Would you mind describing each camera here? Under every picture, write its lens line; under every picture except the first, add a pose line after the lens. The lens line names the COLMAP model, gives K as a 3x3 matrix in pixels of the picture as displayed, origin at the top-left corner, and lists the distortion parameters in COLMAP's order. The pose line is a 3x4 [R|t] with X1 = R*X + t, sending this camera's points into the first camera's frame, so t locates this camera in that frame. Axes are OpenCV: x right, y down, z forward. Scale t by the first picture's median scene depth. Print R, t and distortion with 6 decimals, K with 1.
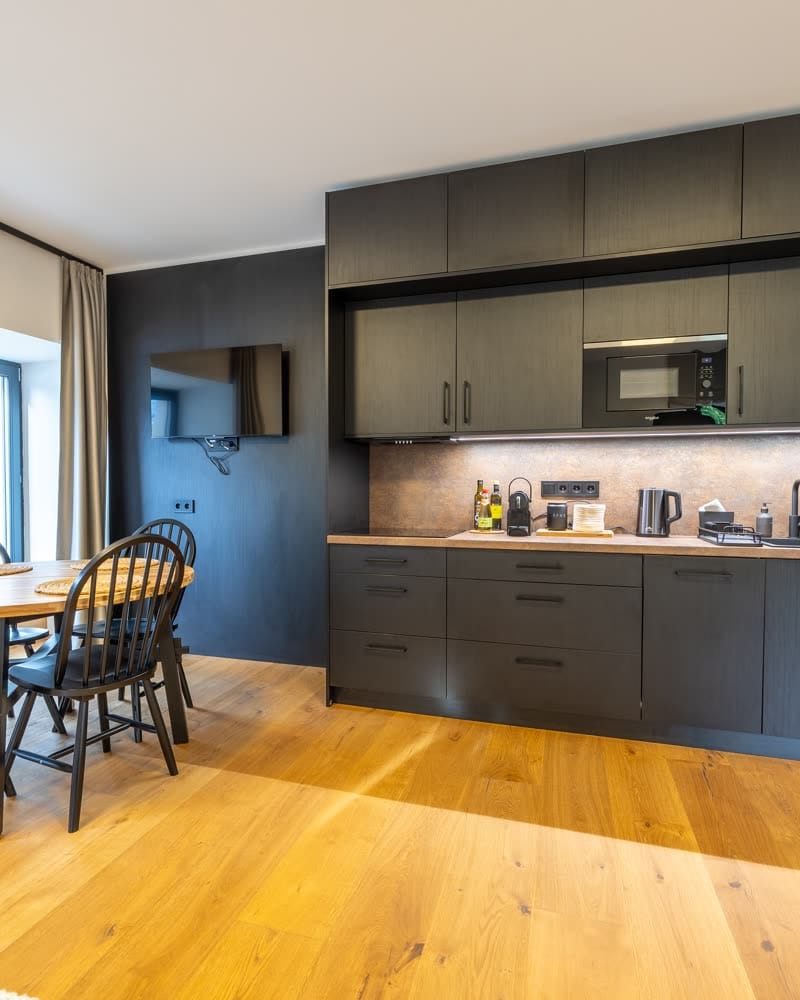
lens RADIAL K [[549.5, 0, 400.0], [0, 549.5, 500.0], [0, 0, 1]] dist [0.000888, 0.000204]
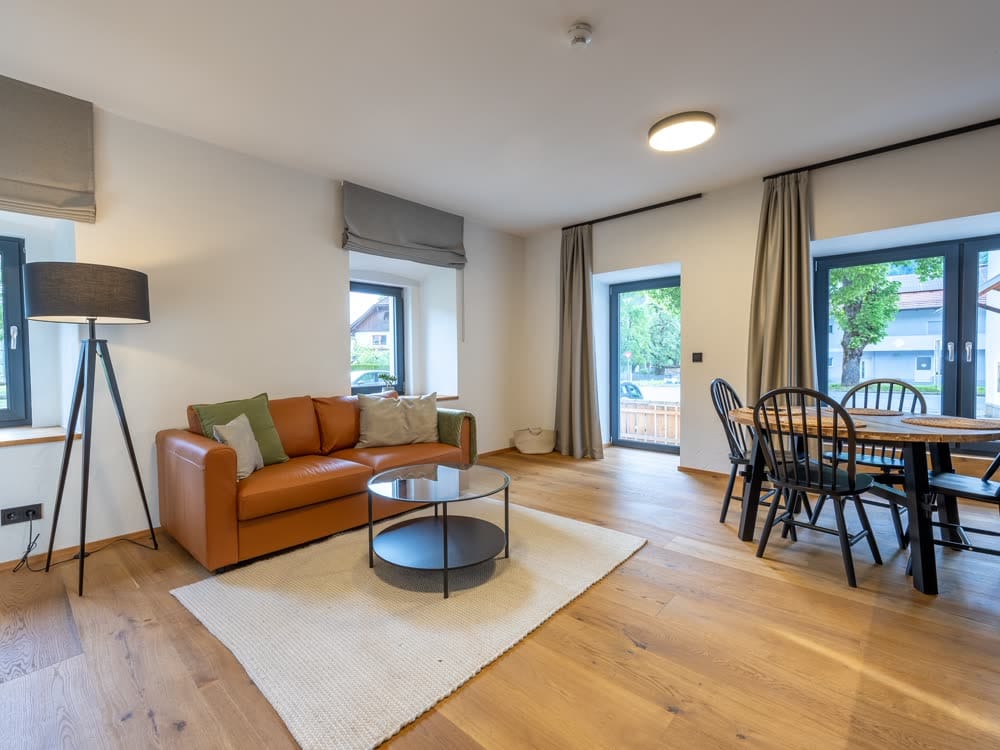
lens RADIAL K [[470.0, 0, 500.0], [0, 470.0, 375.0], [0, 0, 1]] dist [0.000005, -0.000001]
pose [[-0.419129, 0.032142, -0.907357, 0.910831], [0.003557, 0.999424, 0.033760, -0.011461], [0.907920, 0.010923, -0.419002, 0.763479]]
